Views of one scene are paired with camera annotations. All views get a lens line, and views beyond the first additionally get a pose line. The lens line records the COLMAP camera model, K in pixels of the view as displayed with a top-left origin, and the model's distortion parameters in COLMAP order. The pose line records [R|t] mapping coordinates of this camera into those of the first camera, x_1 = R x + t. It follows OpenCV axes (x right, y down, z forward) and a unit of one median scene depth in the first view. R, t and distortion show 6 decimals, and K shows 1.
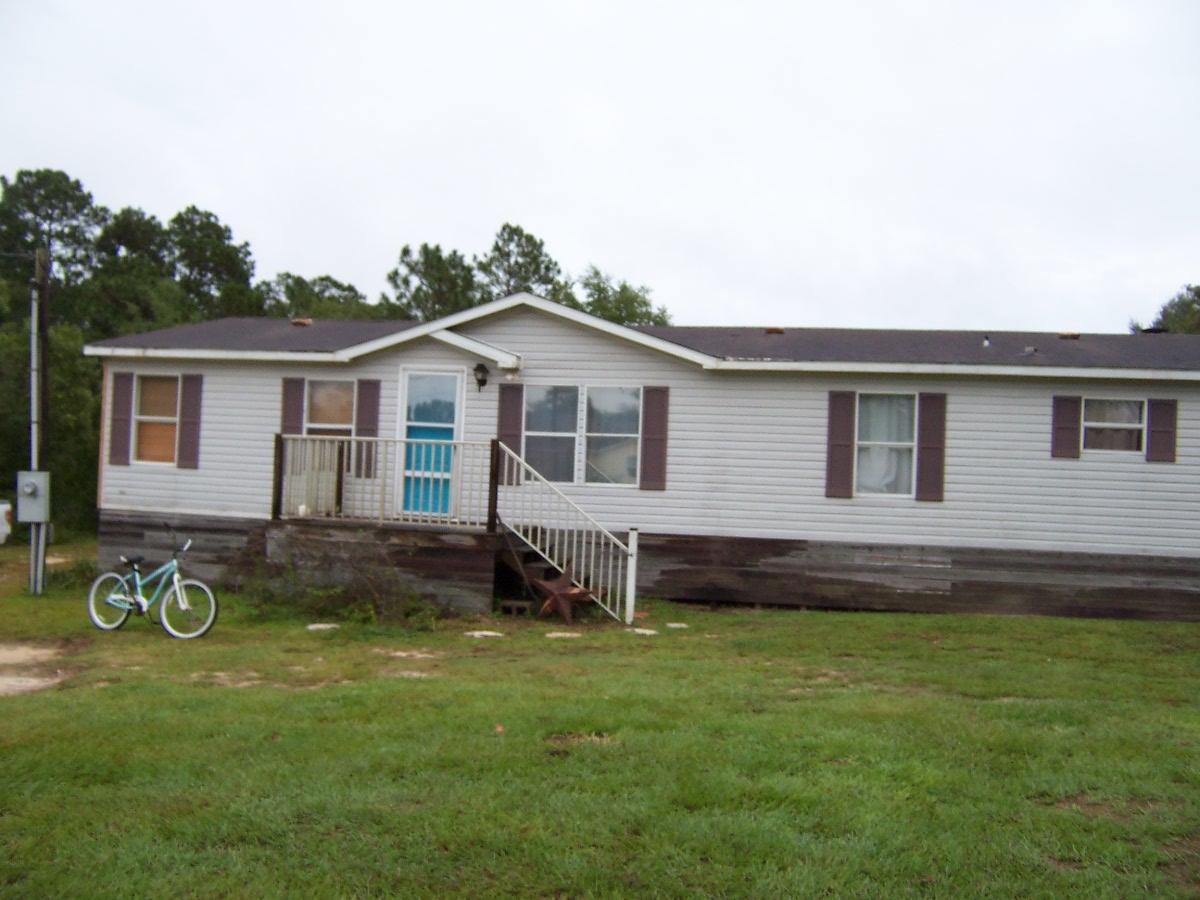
lens RADIAL K [[1179.2, 0, 594.6], [0, 1179.2, 449.3], [0, 0, 1]] dist [-0.152701, 0.235769]
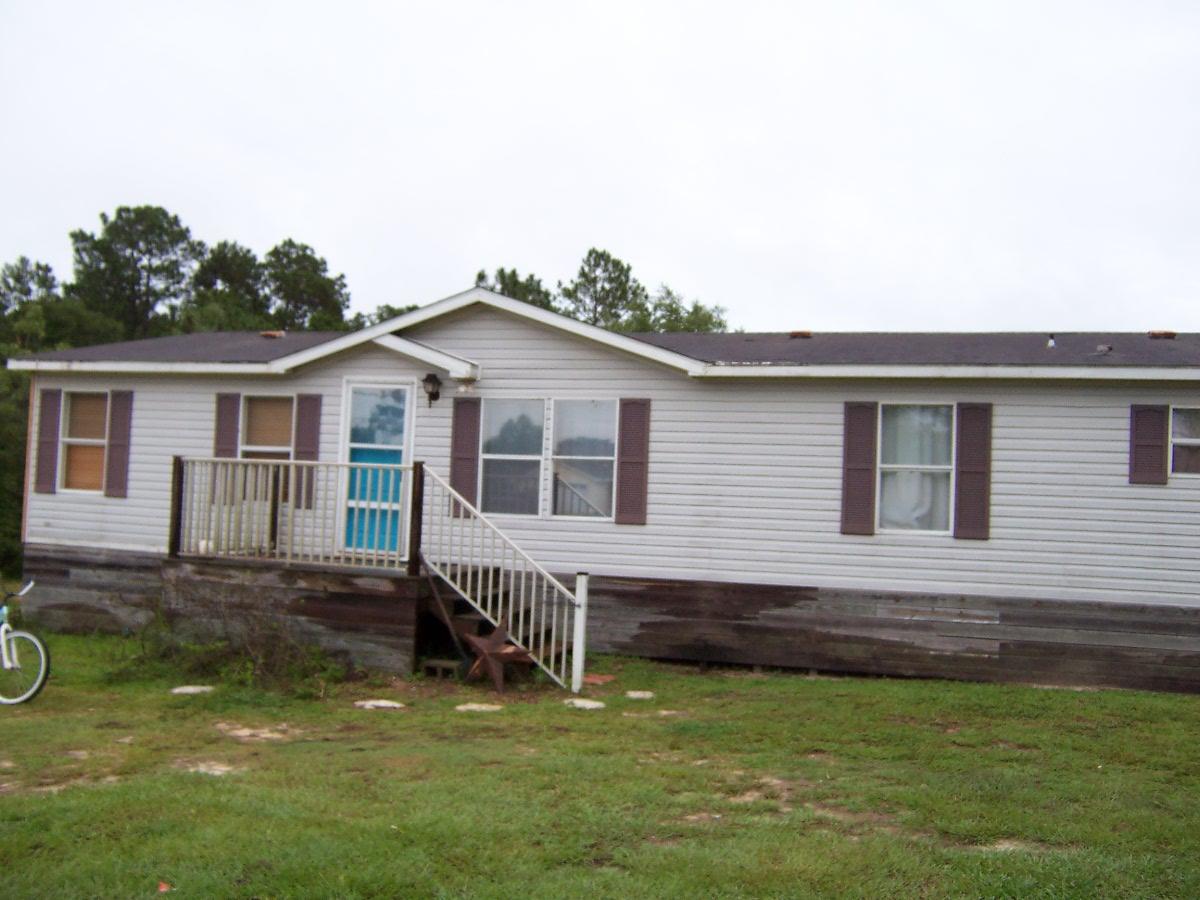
lens RADIAL K [[1179.2, 0, 594.6], [0, 1179.2, 449.3], [0, 0, 1]] dist [-0.152701, 0.235769]
pose [[0.994976, -0.002958, -0.100066, 0.106712], [0.000091, 0.999590, -0.028641, 0.005659], [0.100110, 0.028488, 0.994569, 0.179102]]
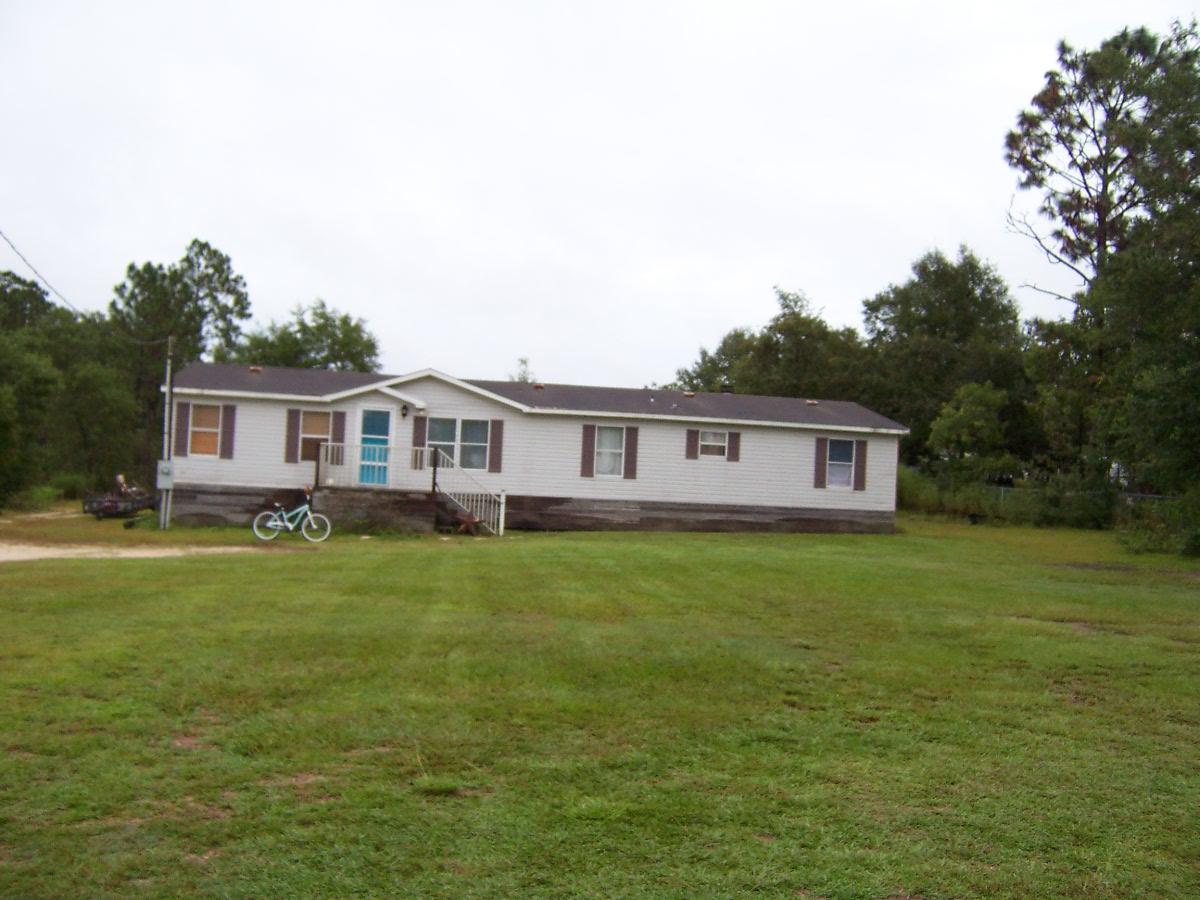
lens RADIAL K [[1179.2, 0, 594.6], [0, 1179.2, 449.3], [0, 0, 1]] dist [-0.152701, 0.235769]
pose [[0.936601, 0.012012, 0.350193, -0.484038], [-0.016564, 0.999813, 0.010007, -0.026569], [-0.350007, -0.015173, 0.936624, -0.900064]]
